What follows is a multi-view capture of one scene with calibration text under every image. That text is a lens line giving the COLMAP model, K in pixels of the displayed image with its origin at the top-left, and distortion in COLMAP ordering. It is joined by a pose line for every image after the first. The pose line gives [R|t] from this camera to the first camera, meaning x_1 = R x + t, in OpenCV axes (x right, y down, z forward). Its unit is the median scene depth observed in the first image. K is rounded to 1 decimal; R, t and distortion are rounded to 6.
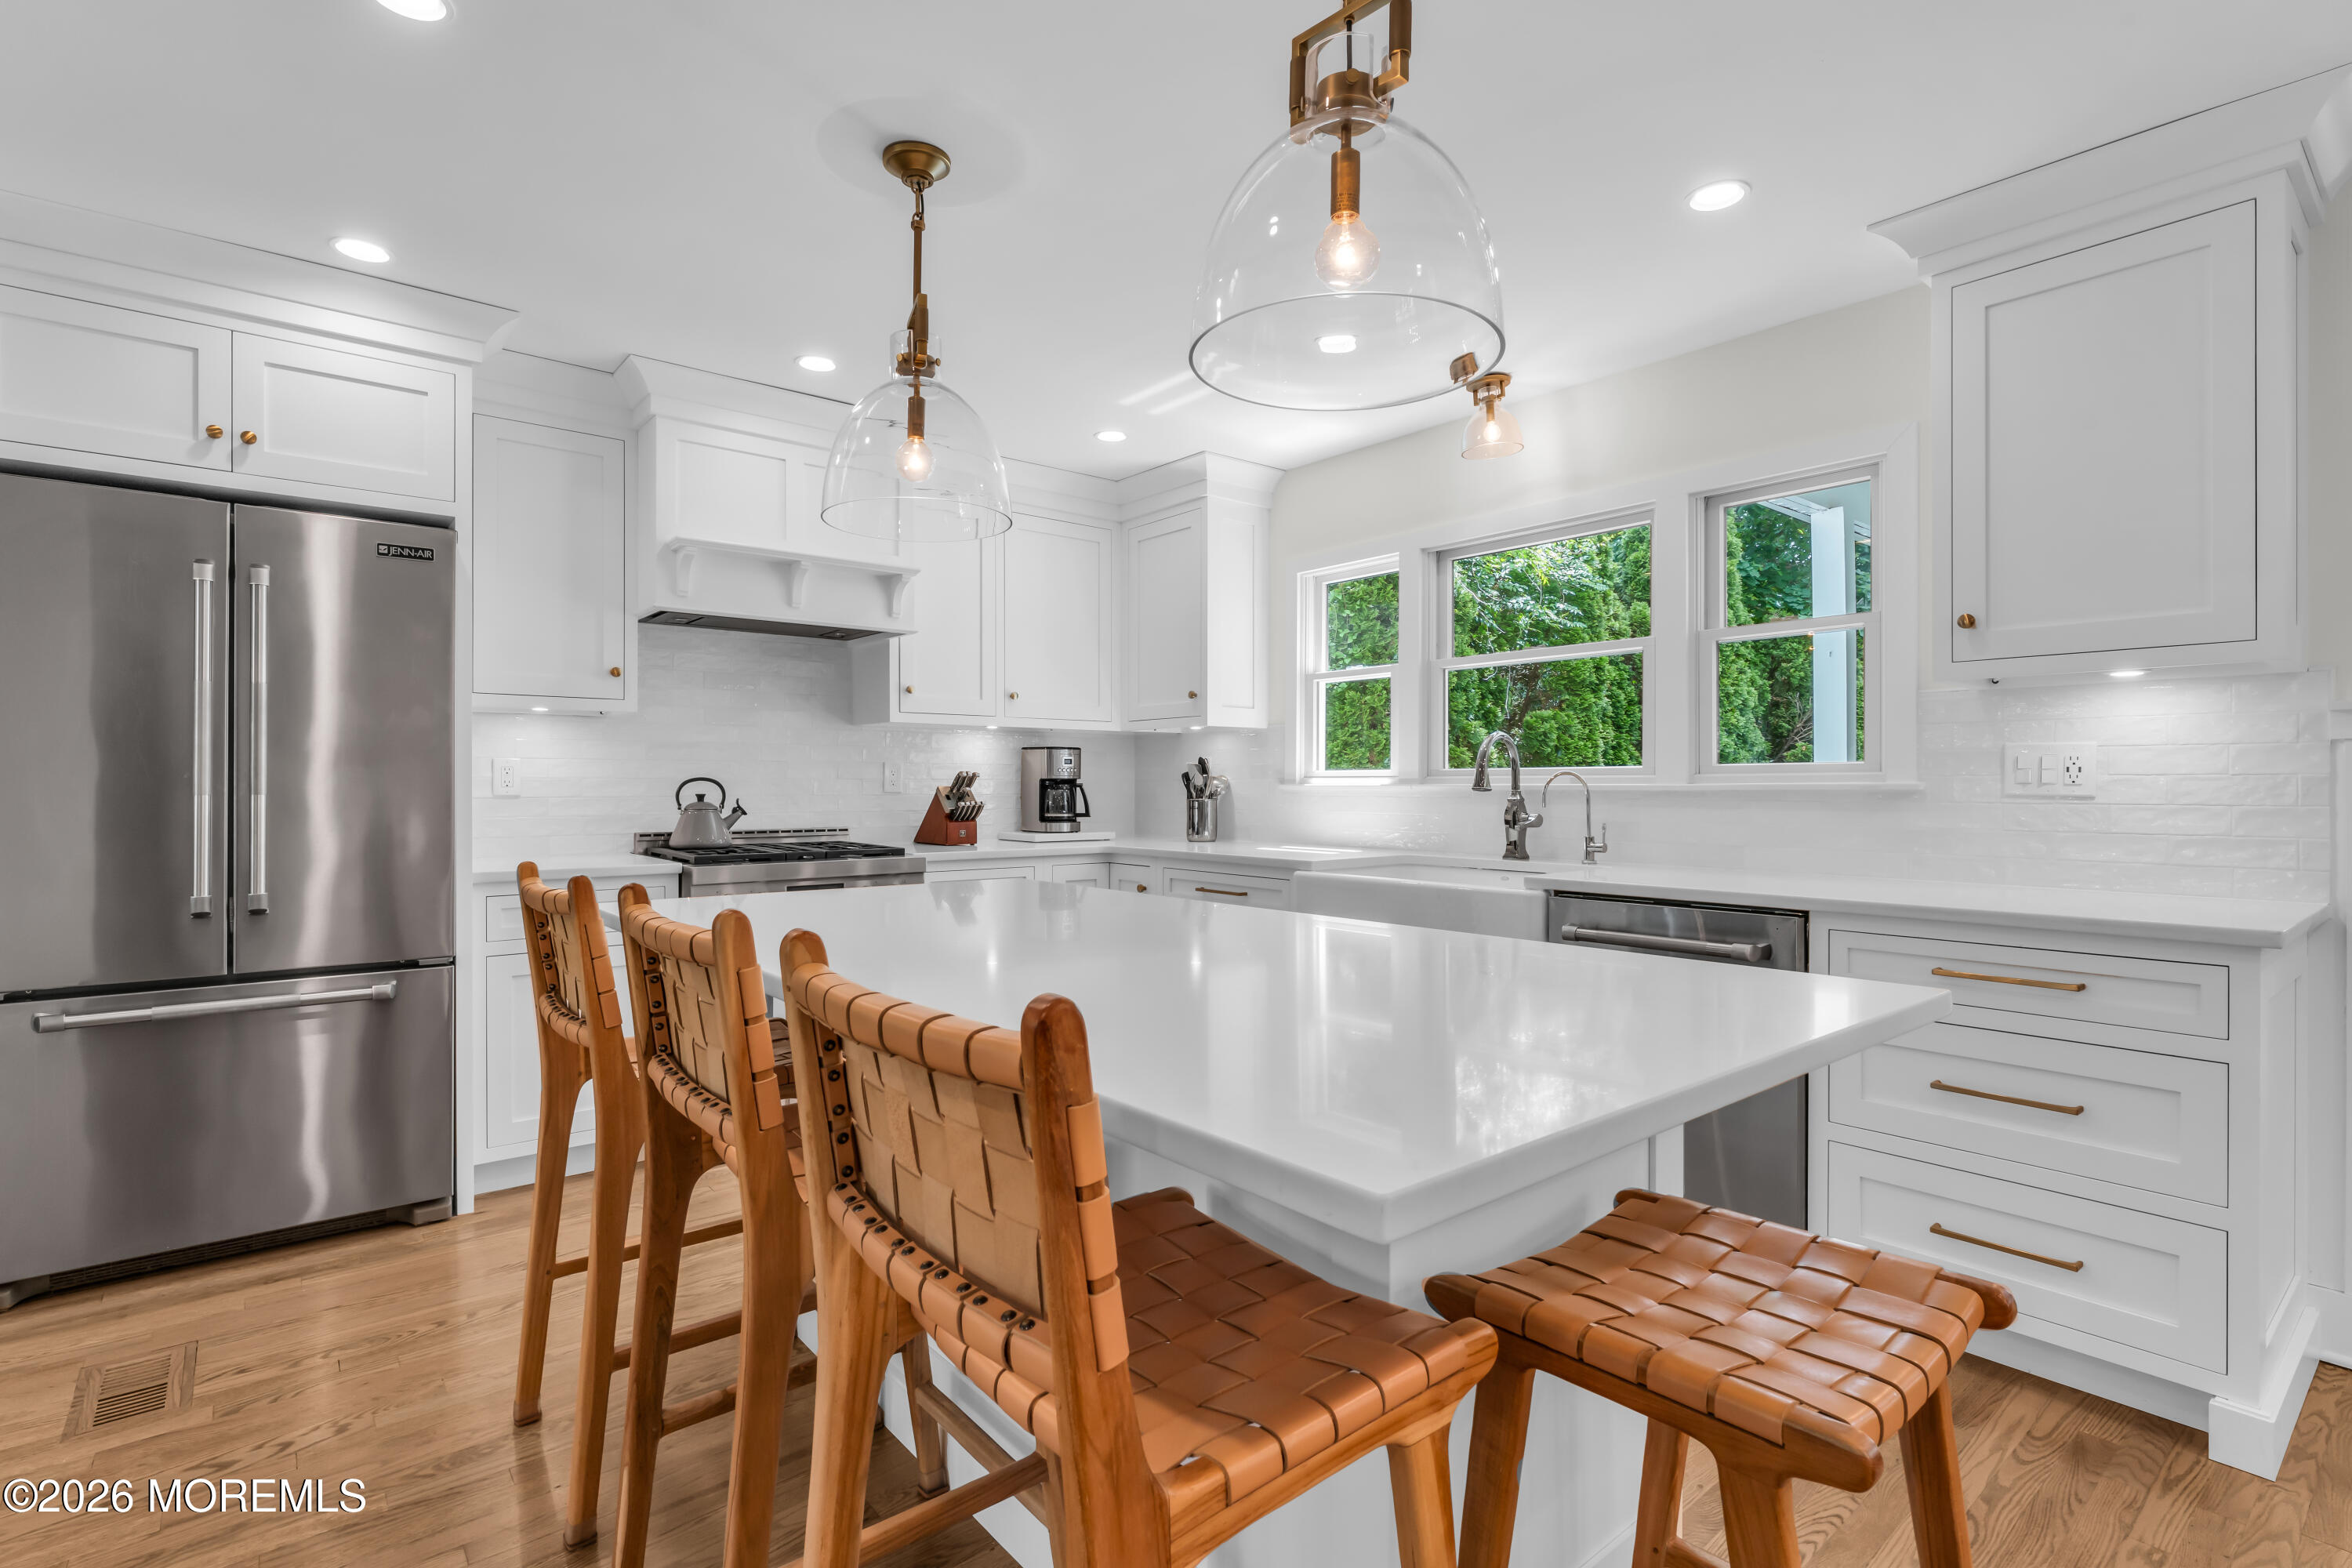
lens RADIAL K [[1099.3, 0, 1172.1], [0, 1099.3, 783.8], [0, 0, 1]] dist [-0.001347, -0.001265]
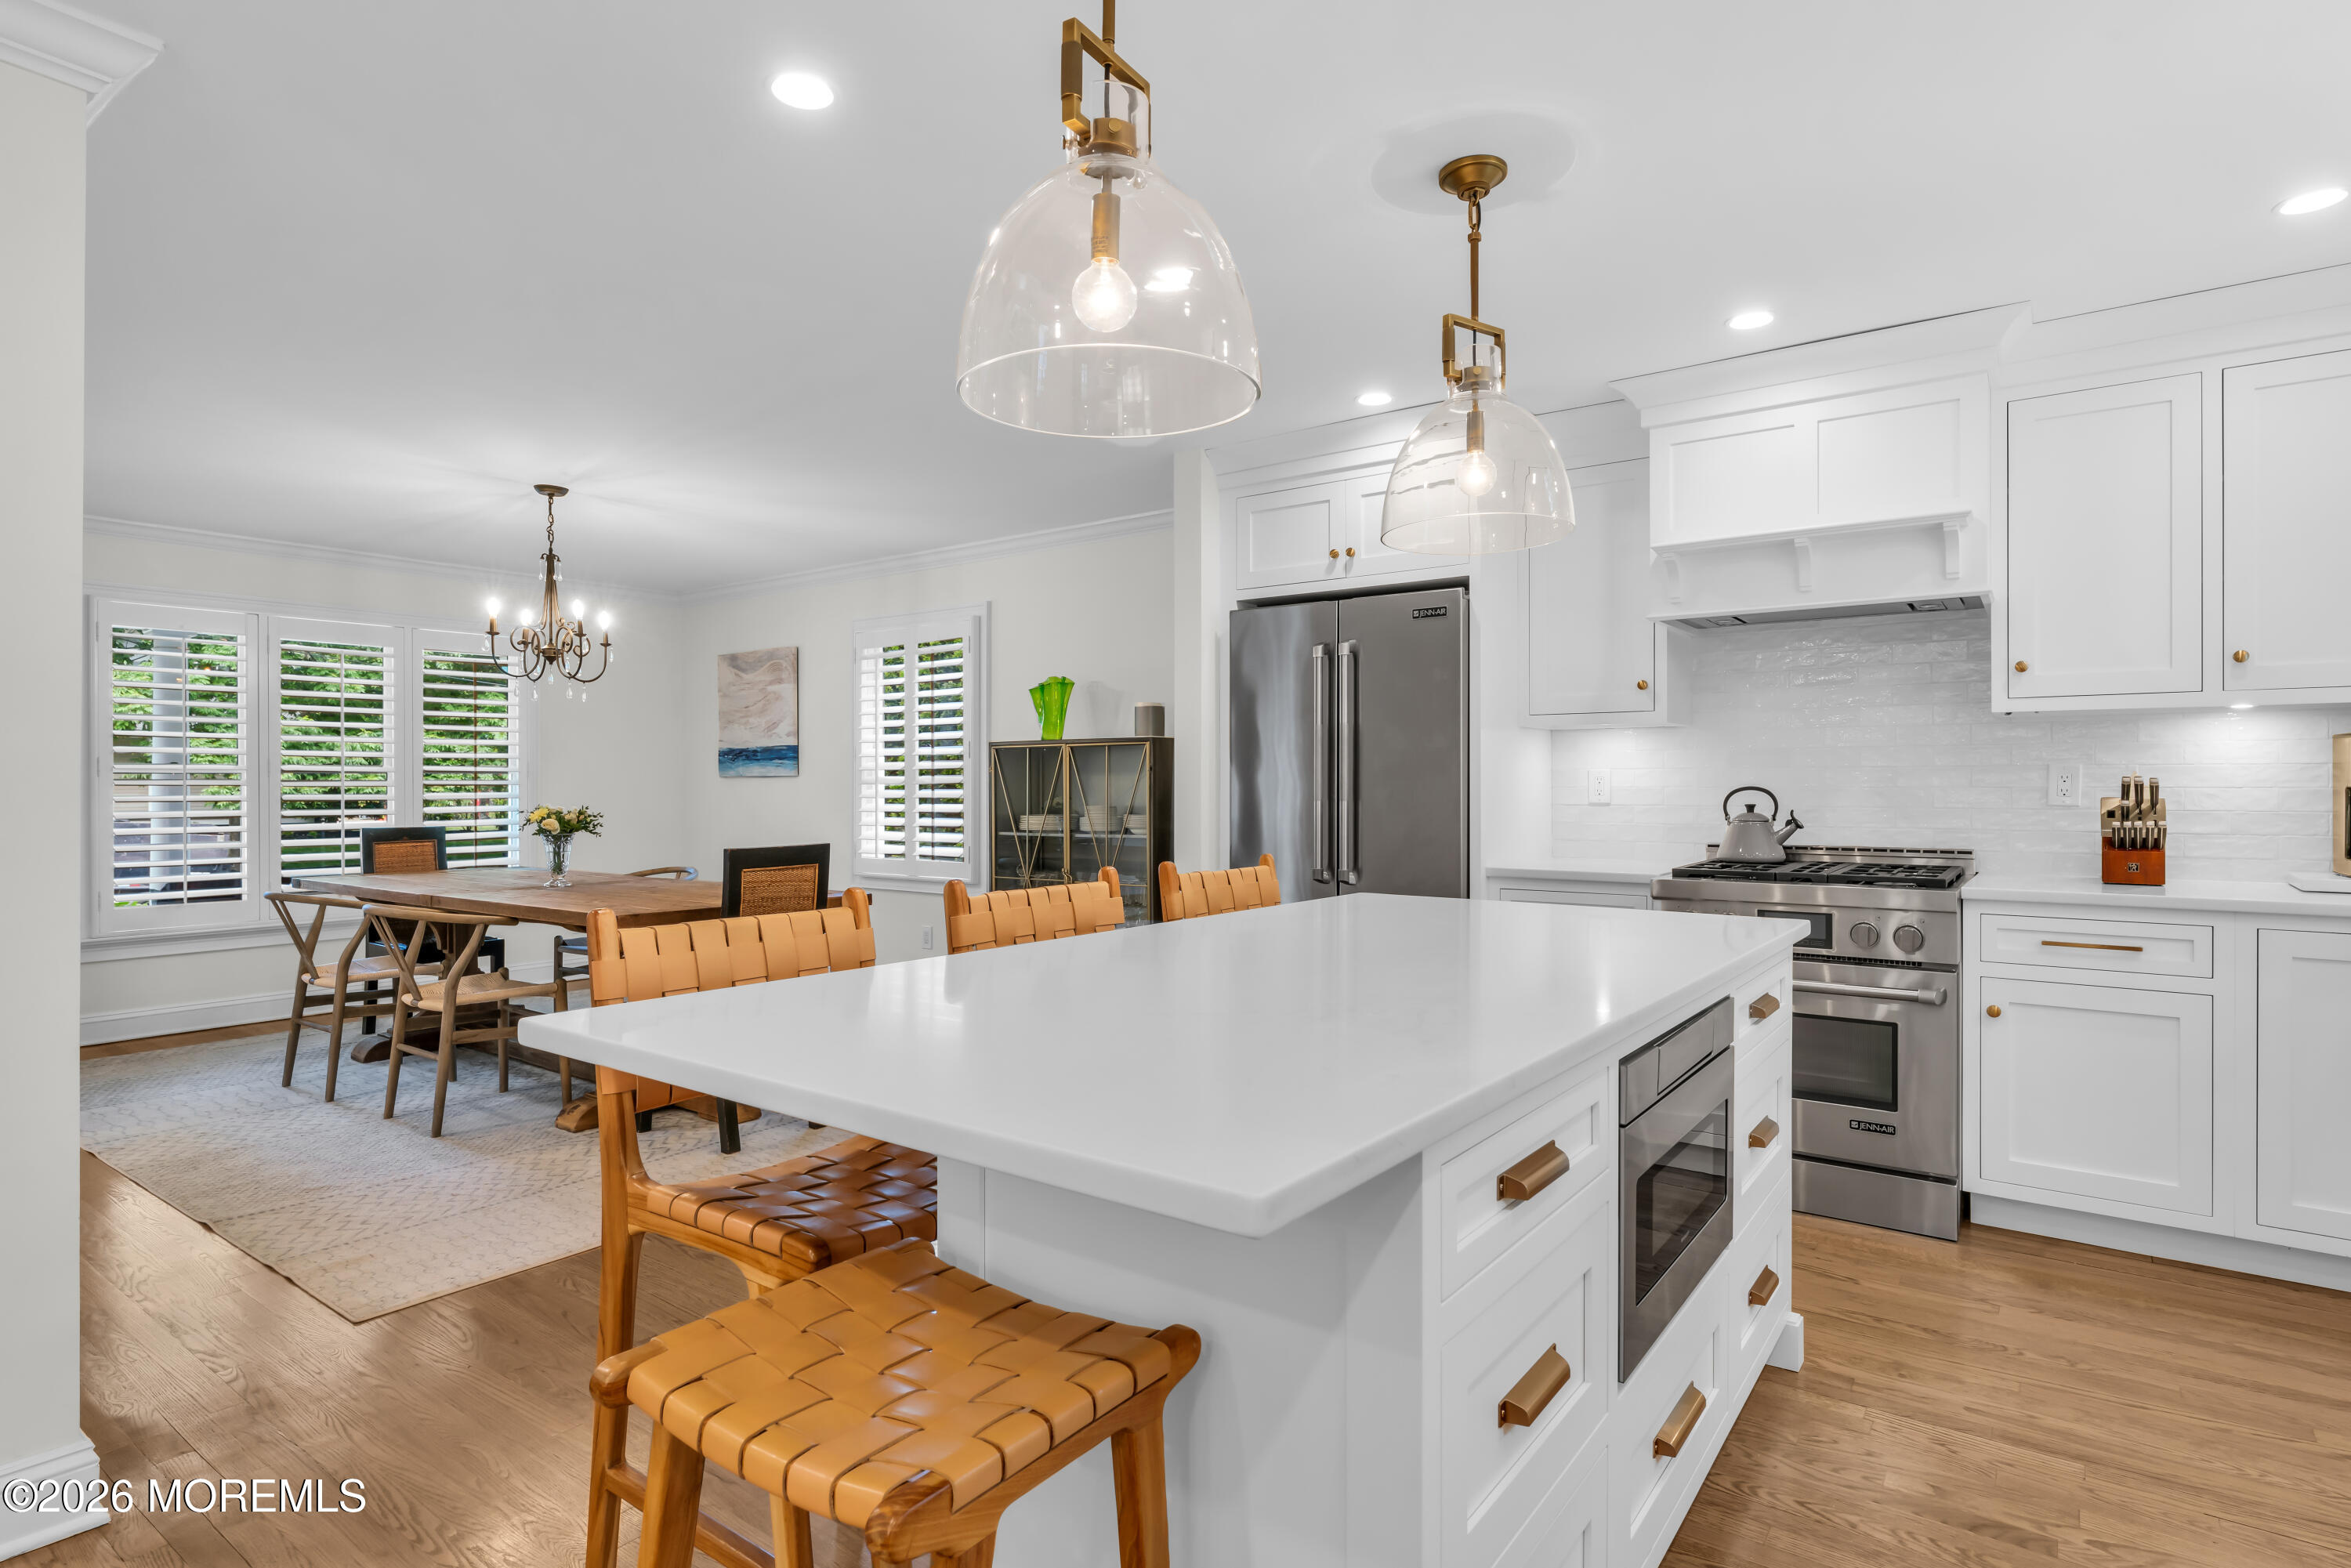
lens RADIAL K [[1207.7, 0, 1179.1], [0, 1207.7, 786.4], [0, 0, 1]] dist [0.000228, -0.001692]
pose [[0.241794, 0.001059, -0.970327, 0.425316], [0.000869, 0.999999, 0.001308, -0.007294], [0.970327, -0.001159, 0.241793, 0.266680]]
